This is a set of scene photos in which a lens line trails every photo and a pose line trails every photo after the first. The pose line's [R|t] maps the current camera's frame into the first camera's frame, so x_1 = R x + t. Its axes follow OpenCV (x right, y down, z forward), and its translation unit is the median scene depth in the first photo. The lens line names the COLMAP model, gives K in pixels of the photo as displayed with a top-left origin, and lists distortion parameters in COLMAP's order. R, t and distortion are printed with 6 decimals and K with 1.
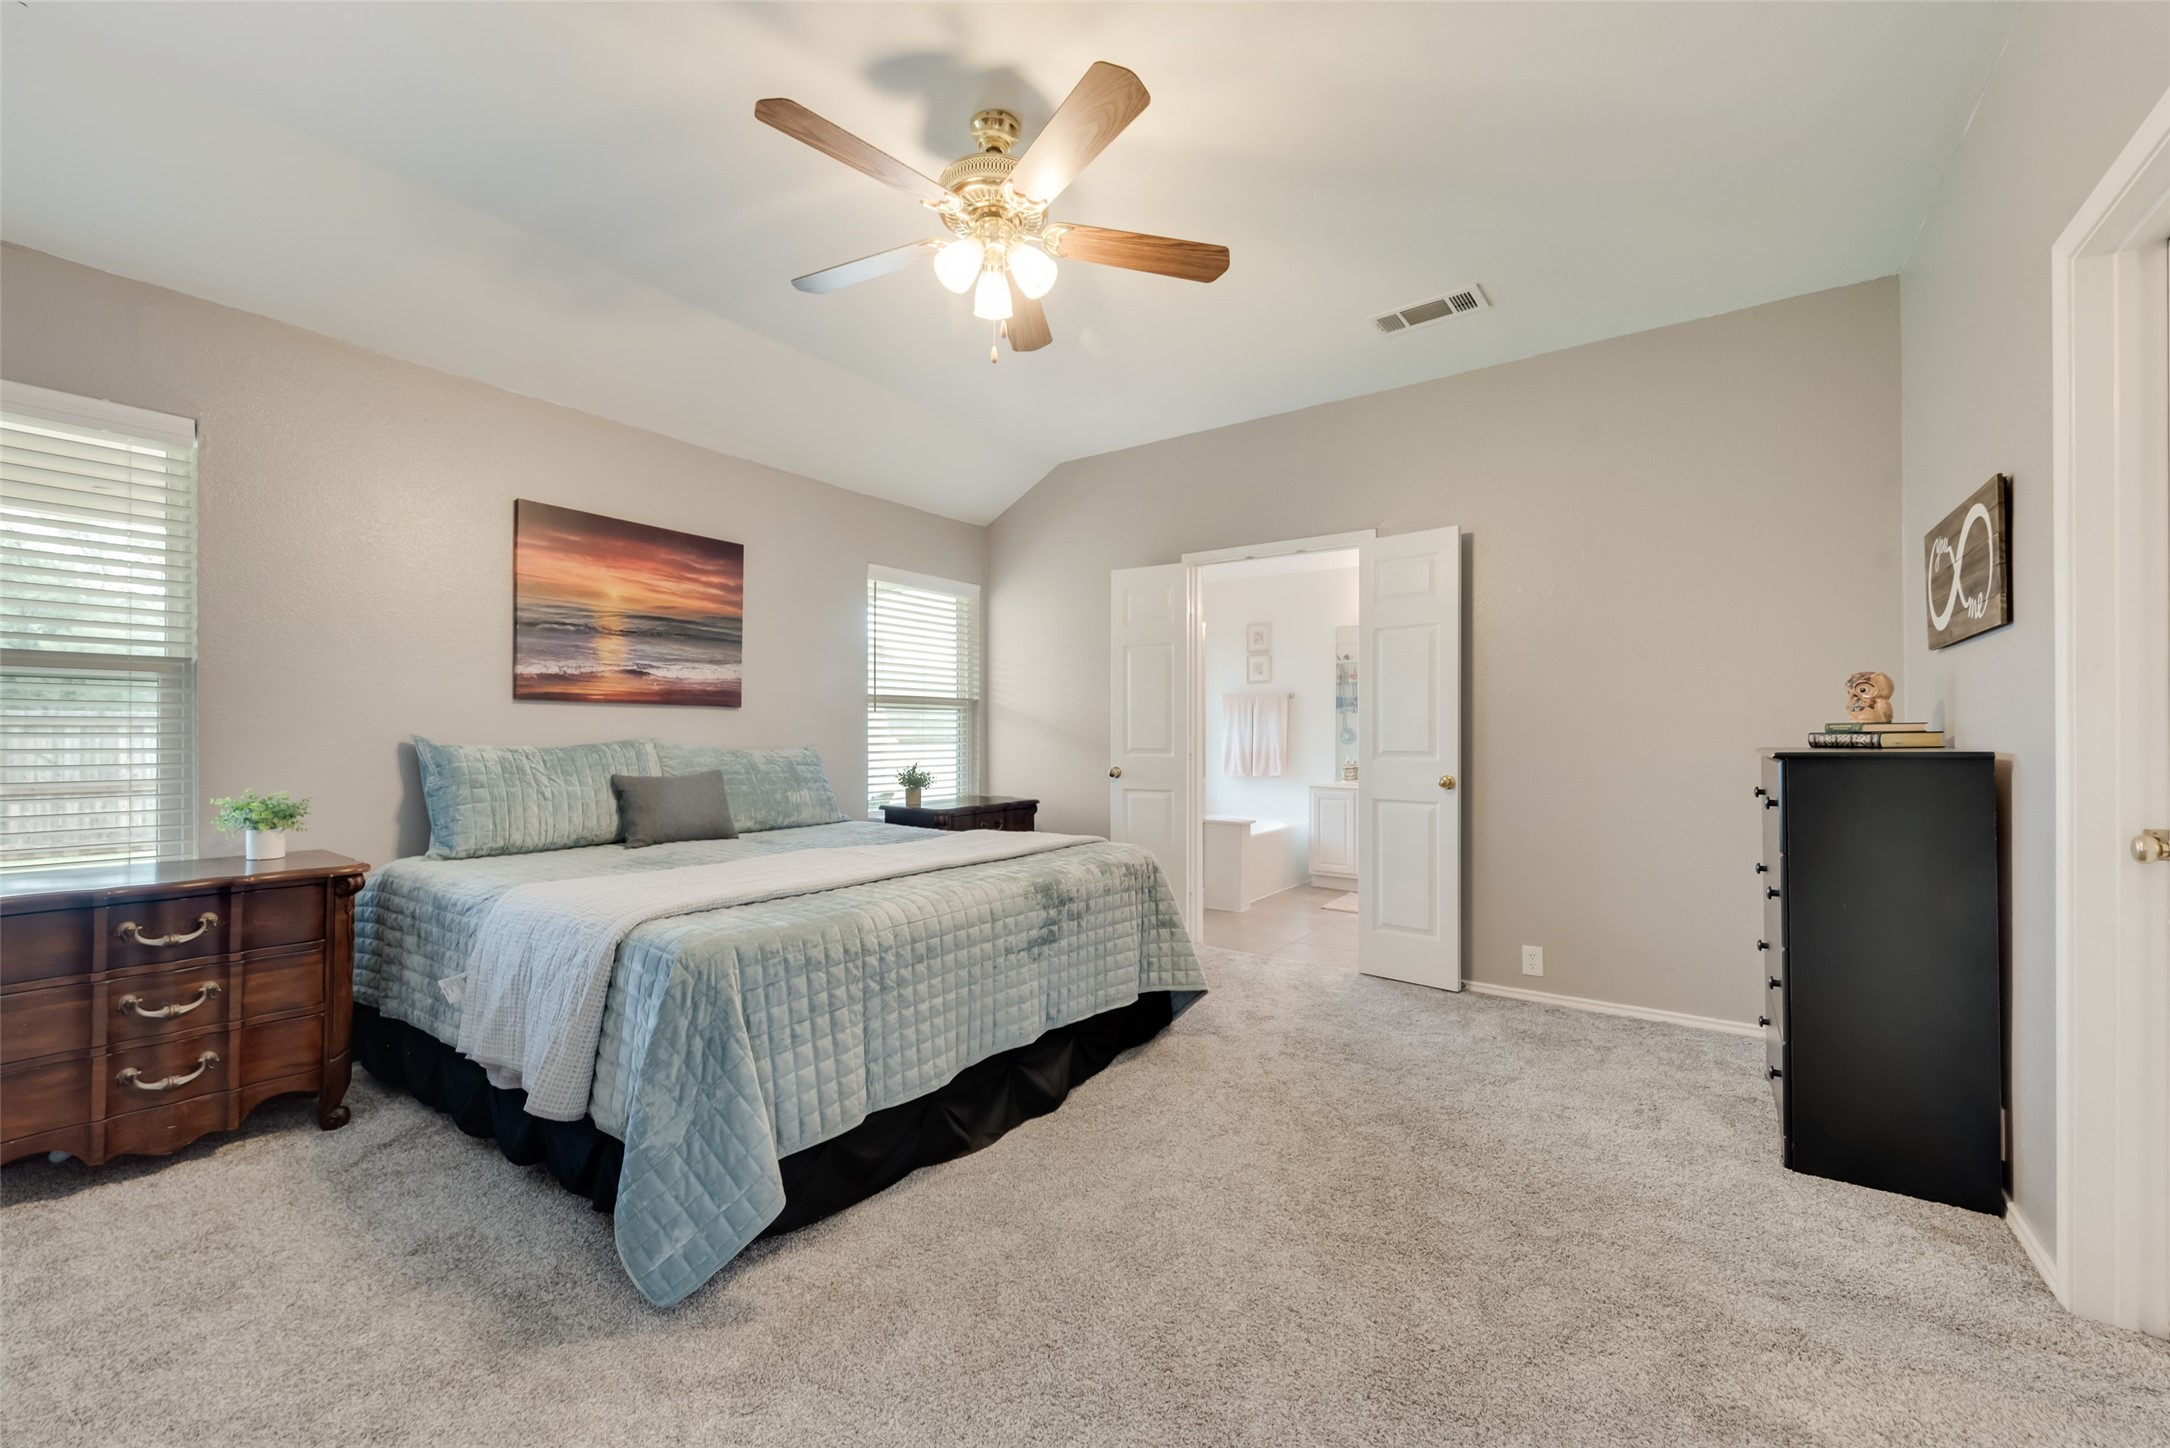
lens RADIAL K [[861.8, 0, 1072.4], [0, 861.8, 725.4], [0, 0, 1]] dist [-0.003277, -0.000231]
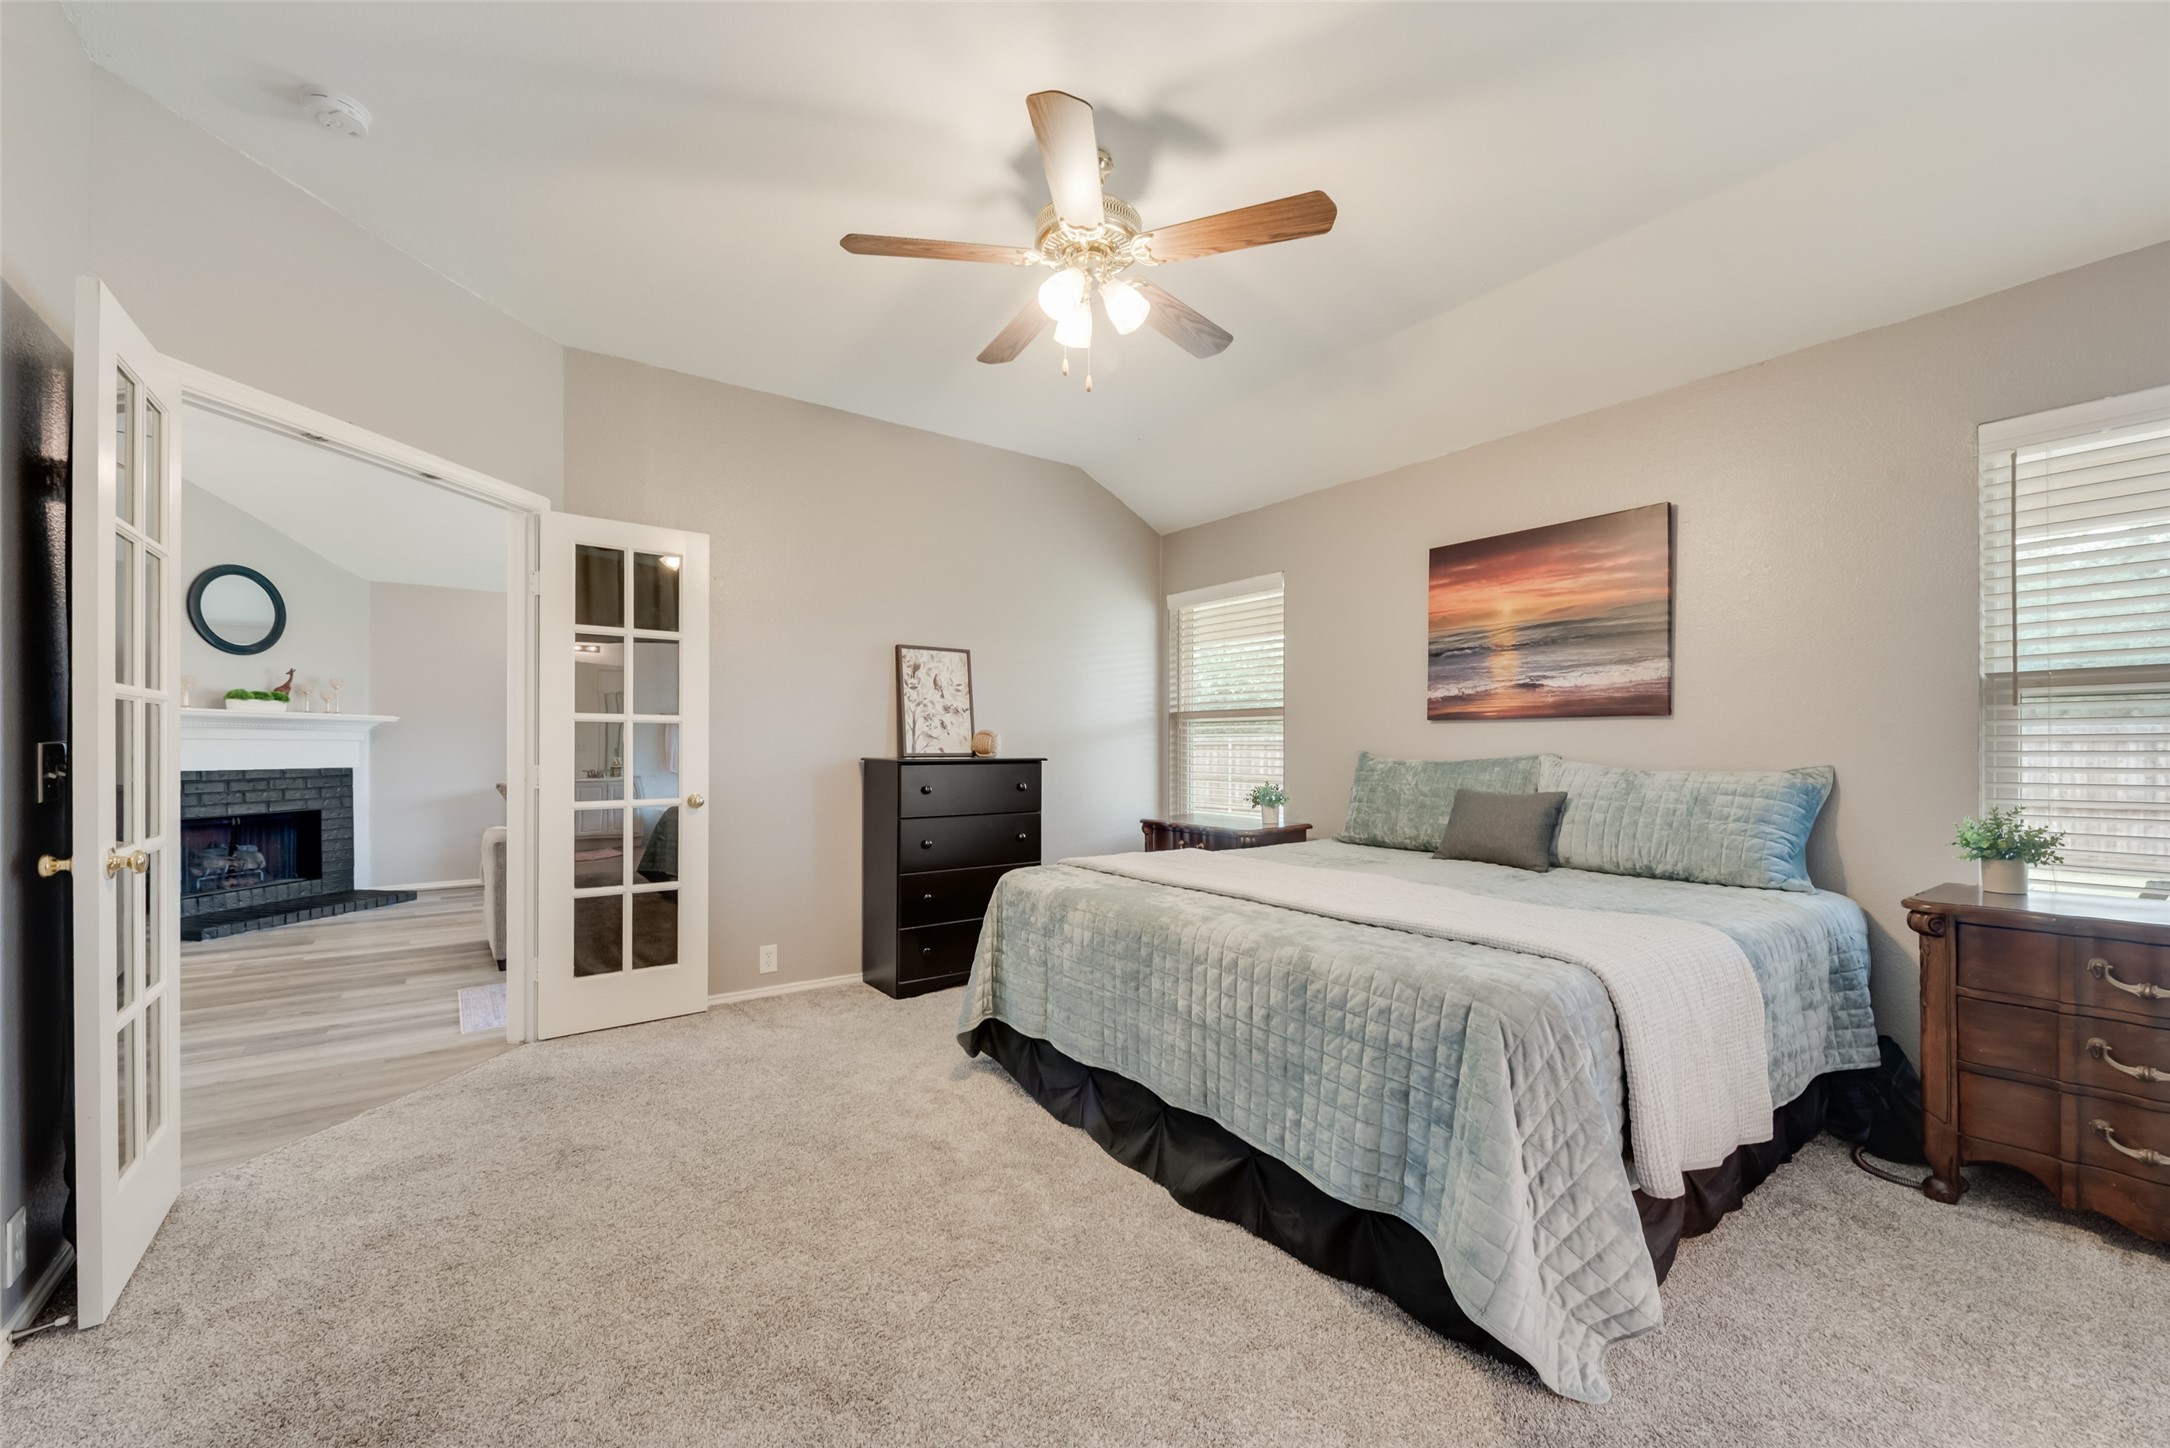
lens RADIAL K [[888.9, 0, 1086.8], [0, 888.9, 740.5], [0, 0, 1]] dist [0.019192, 0.000024]
pose [[-0.292431, -0.011775, -0.956214, 0.607643], [0.008202, 0.999857, -0.014821, 0.010432], [0.956252, -0.012177, -0.292292, 0.851905]]
